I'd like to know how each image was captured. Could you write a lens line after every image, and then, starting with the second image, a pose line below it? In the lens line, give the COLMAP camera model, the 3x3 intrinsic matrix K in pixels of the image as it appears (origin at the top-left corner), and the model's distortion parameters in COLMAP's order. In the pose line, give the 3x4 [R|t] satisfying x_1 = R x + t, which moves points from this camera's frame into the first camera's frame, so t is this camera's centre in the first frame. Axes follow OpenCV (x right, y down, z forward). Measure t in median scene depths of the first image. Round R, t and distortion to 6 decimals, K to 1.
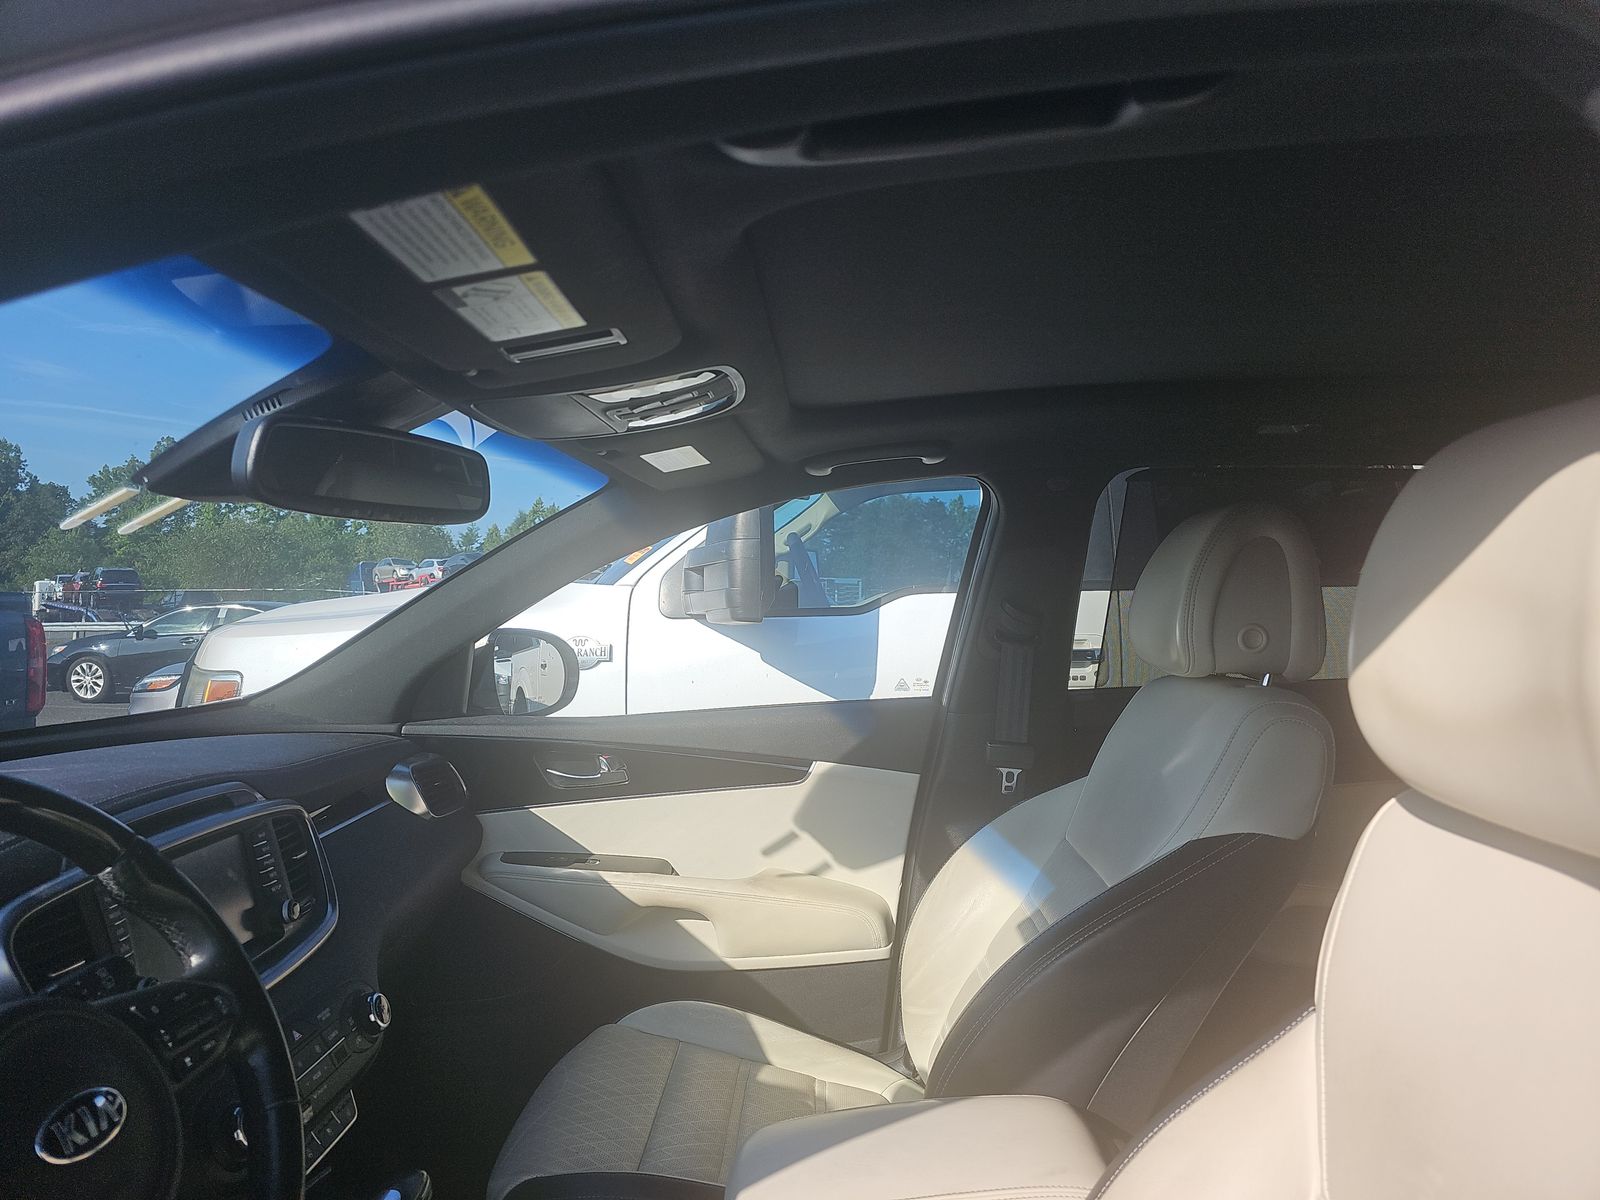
lens RADIAL K [[1057.6, 0, 801.6], [0, 1057.6, 583.4], [0, 0, 1]] dist [0.055852, -0.050689]
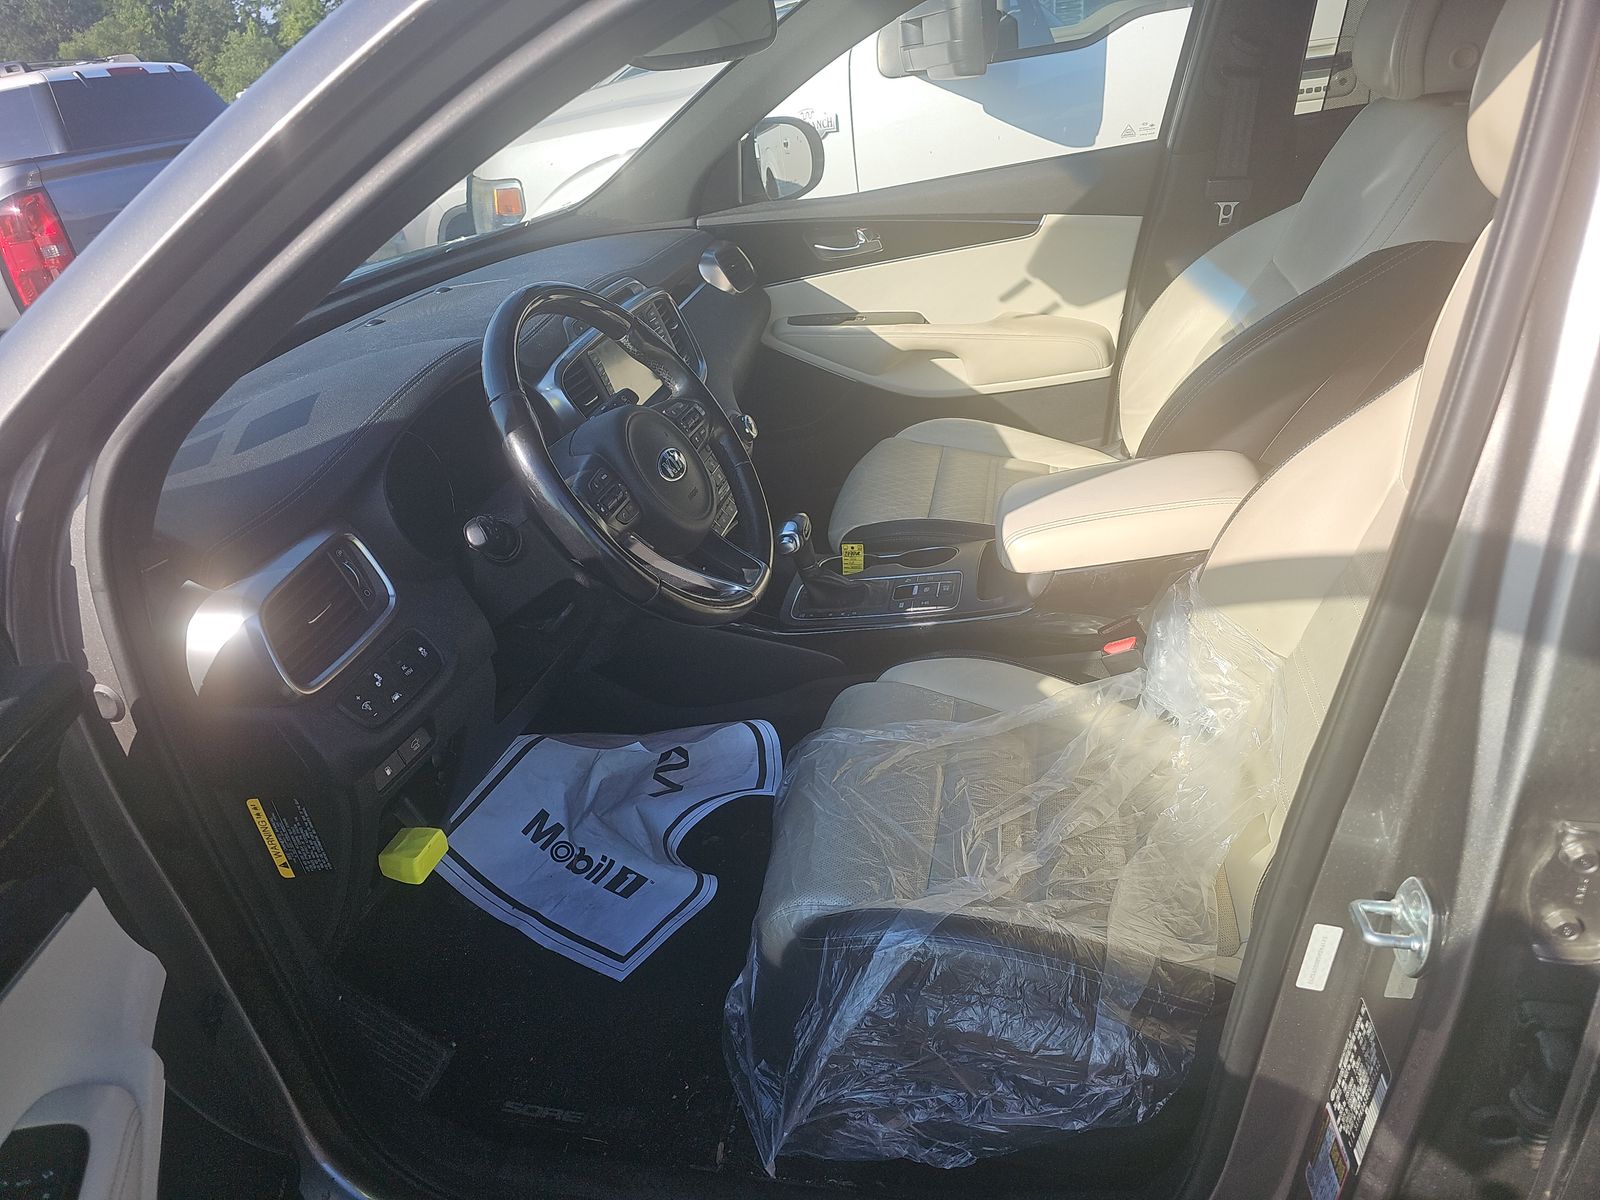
lens RADIAL K [[1057.6, 0, 785.0], [0, 1057.6, 589.1], [0, 0, 1]] dist [0.055852, -0.050689]
pose [[0.975785, -0.027448, -0.217001, -0.022929], [0.128703, 0.874220, 0.468160, -0.052637], [0.176856, -0.484753, 0.856584, -0.226425]]
